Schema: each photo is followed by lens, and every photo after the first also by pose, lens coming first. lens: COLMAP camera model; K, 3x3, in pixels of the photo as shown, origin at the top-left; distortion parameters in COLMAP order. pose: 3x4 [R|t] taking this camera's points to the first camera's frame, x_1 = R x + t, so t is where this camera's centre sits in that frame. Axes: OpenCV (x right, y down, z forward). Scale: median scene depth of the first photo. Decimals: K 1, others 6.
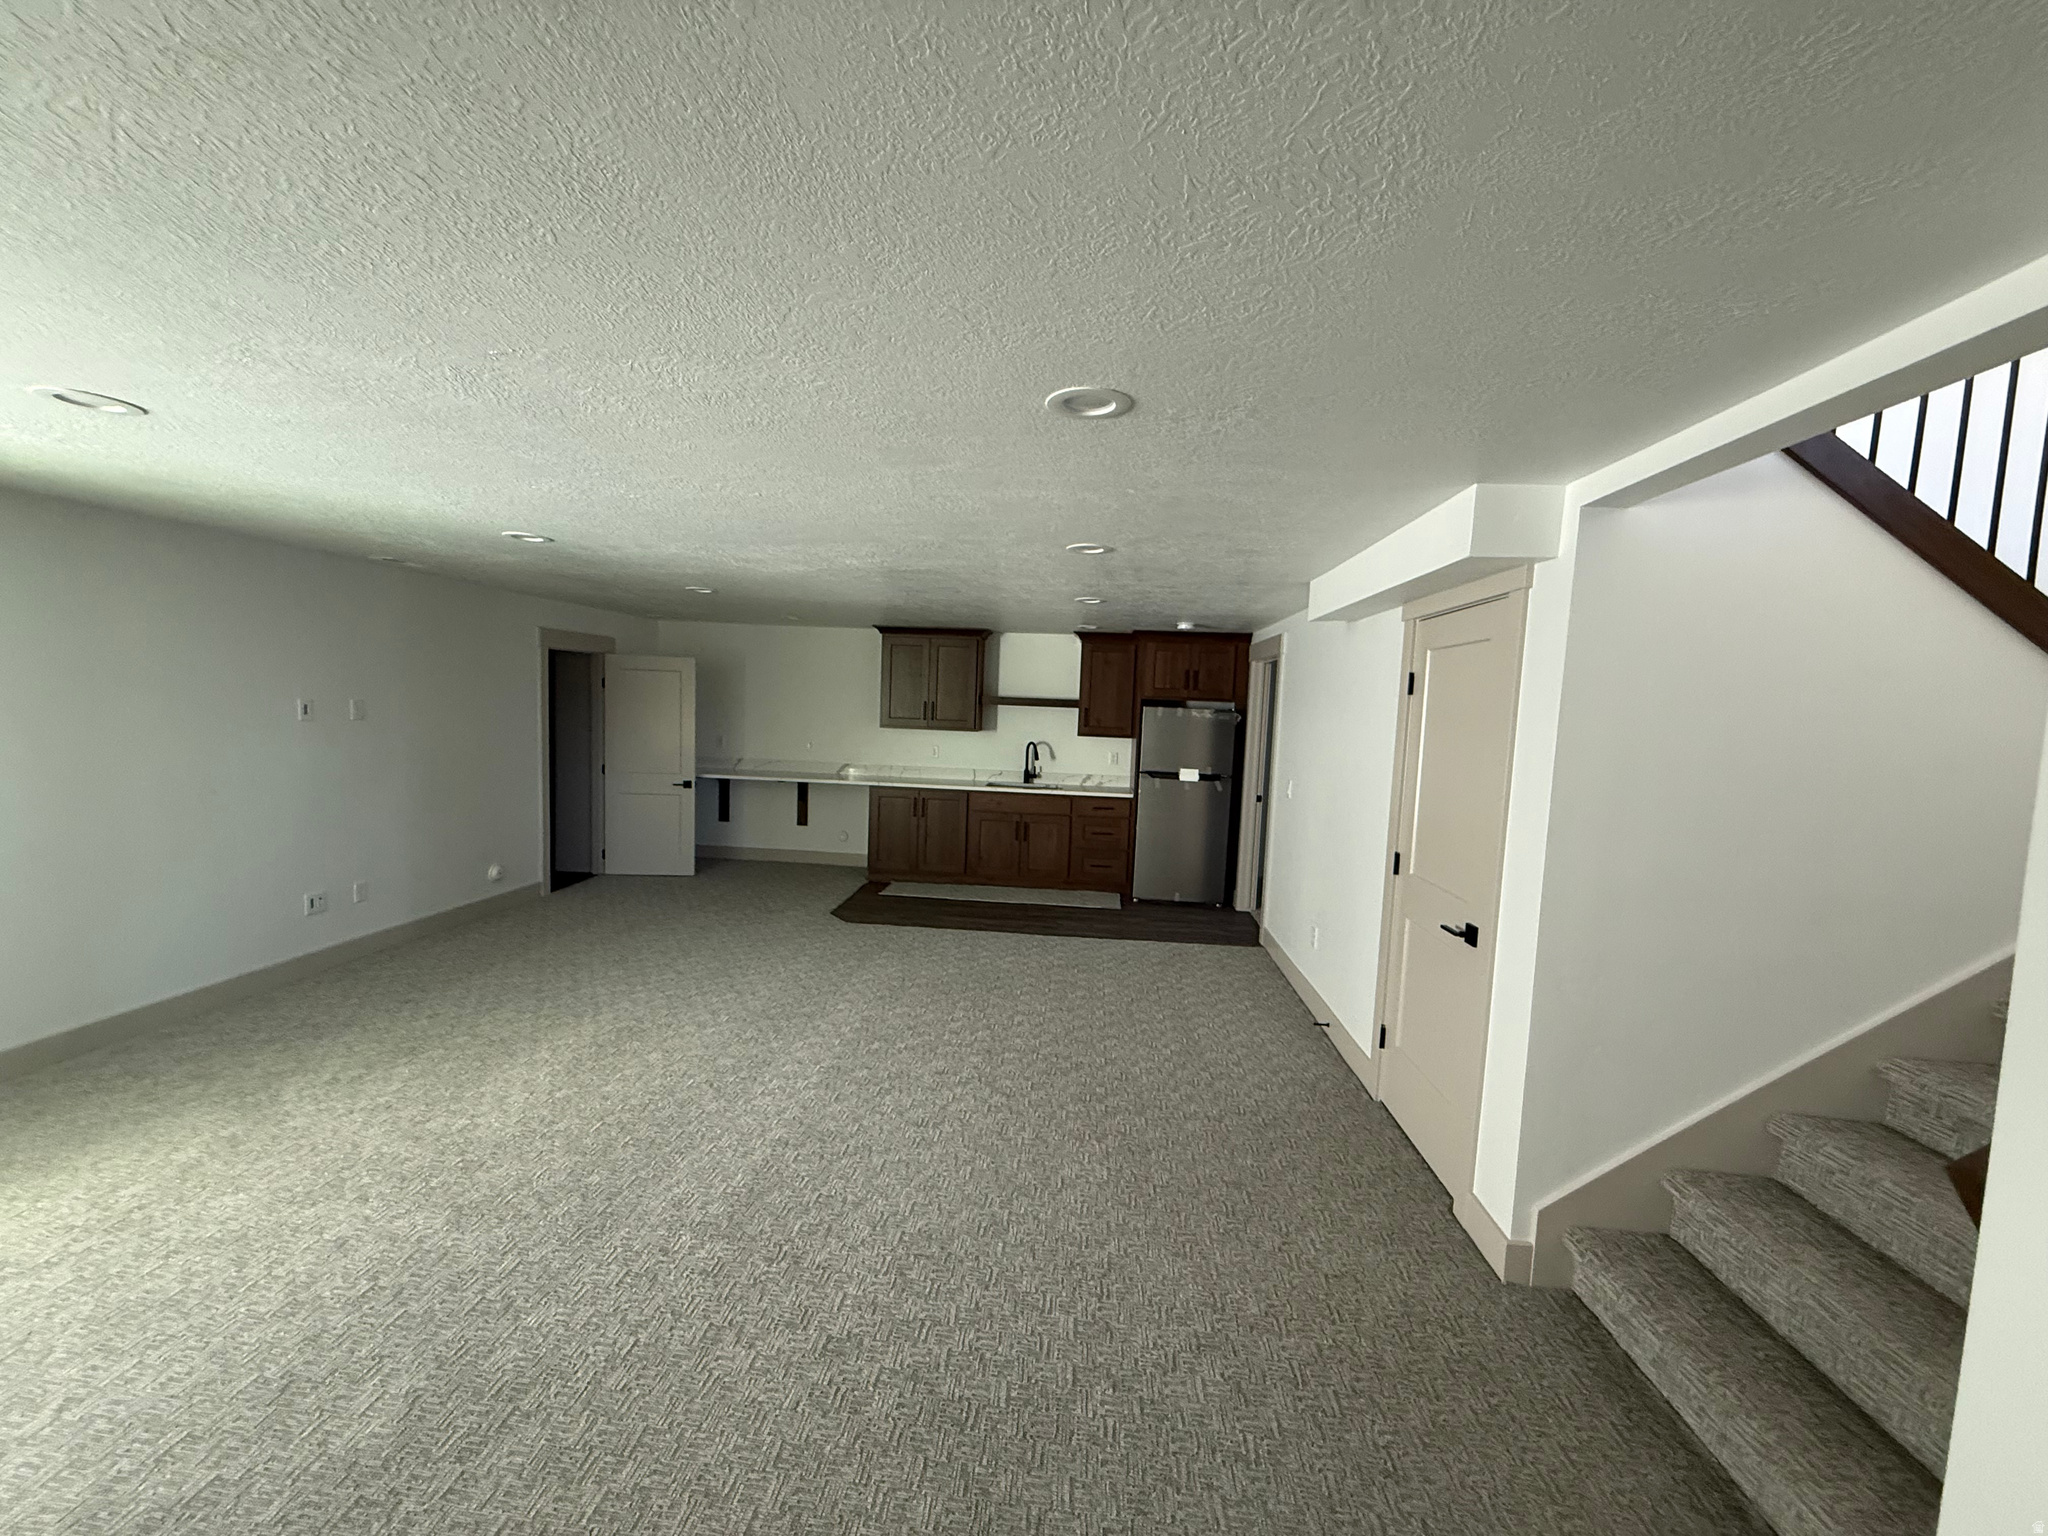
lens RADIAL K [[815.5, 0, 1007.4], [0, 815.5, 770.5], [0, 0, 1]] dist [-0.000904, -0.000081]
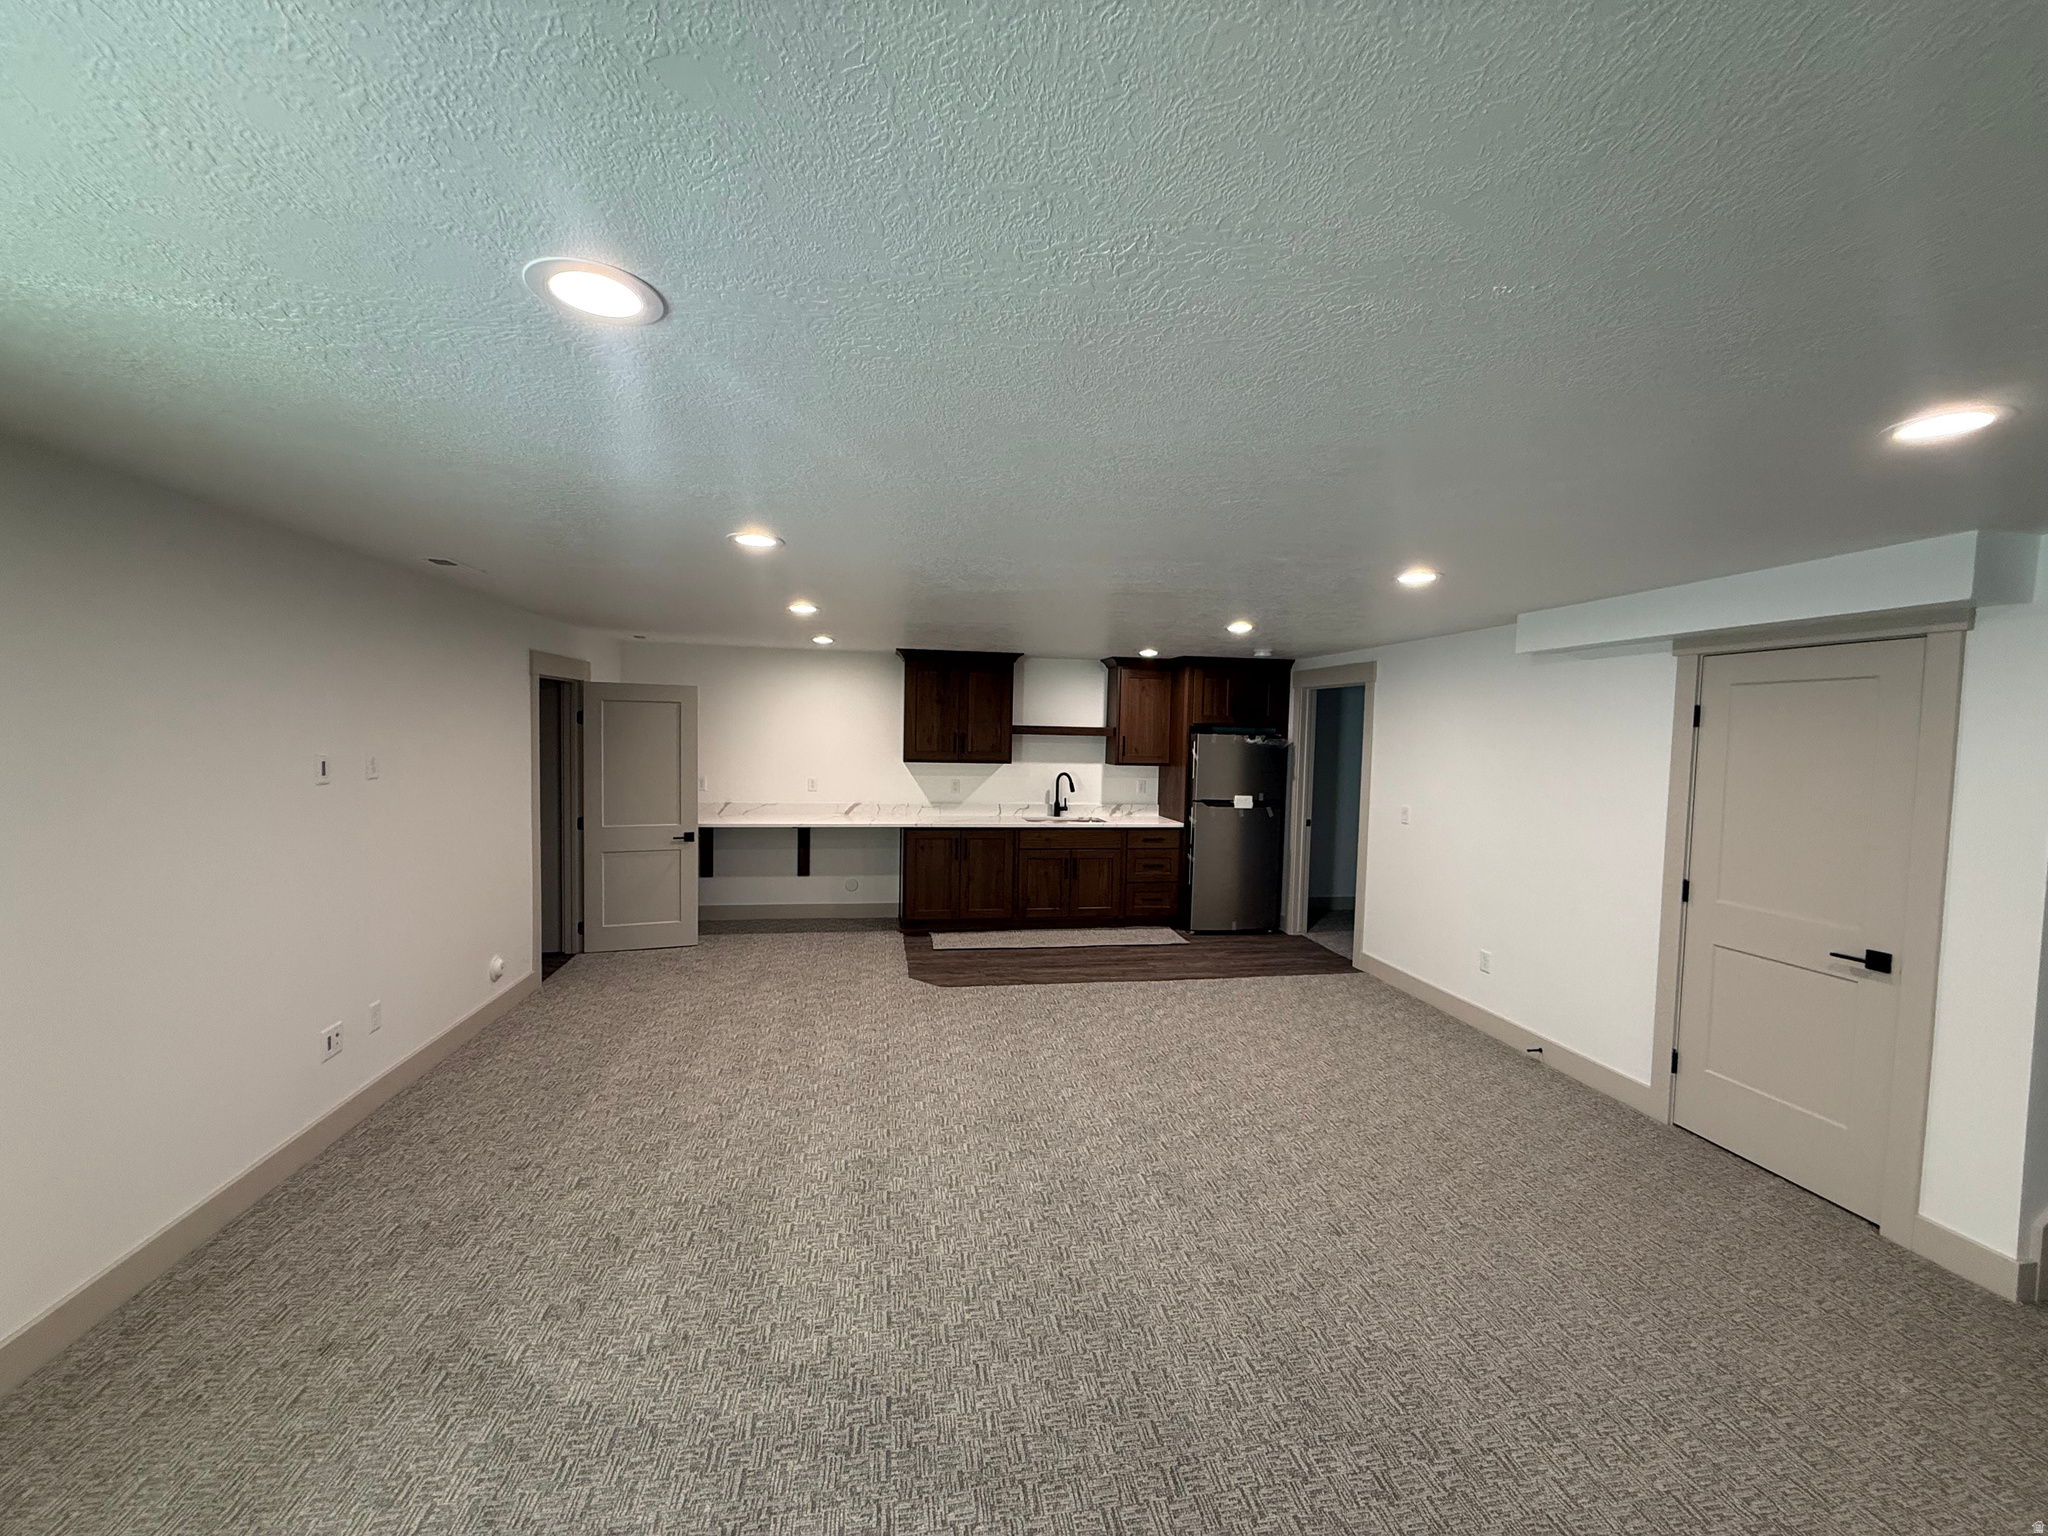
lens RADIAL K [[815.5, 0, 1026.0], [0, 815.5, 772.3], [0, 0, 1]] dist [-0.000904, -0.000081]
pose [[0.967406, -0.031803, 0.251225, -0.278073], [0.037650, 0.999120, -0.018499, -0.022581], [-0.250415, 0.027355, 0.967752, 0.101404]]
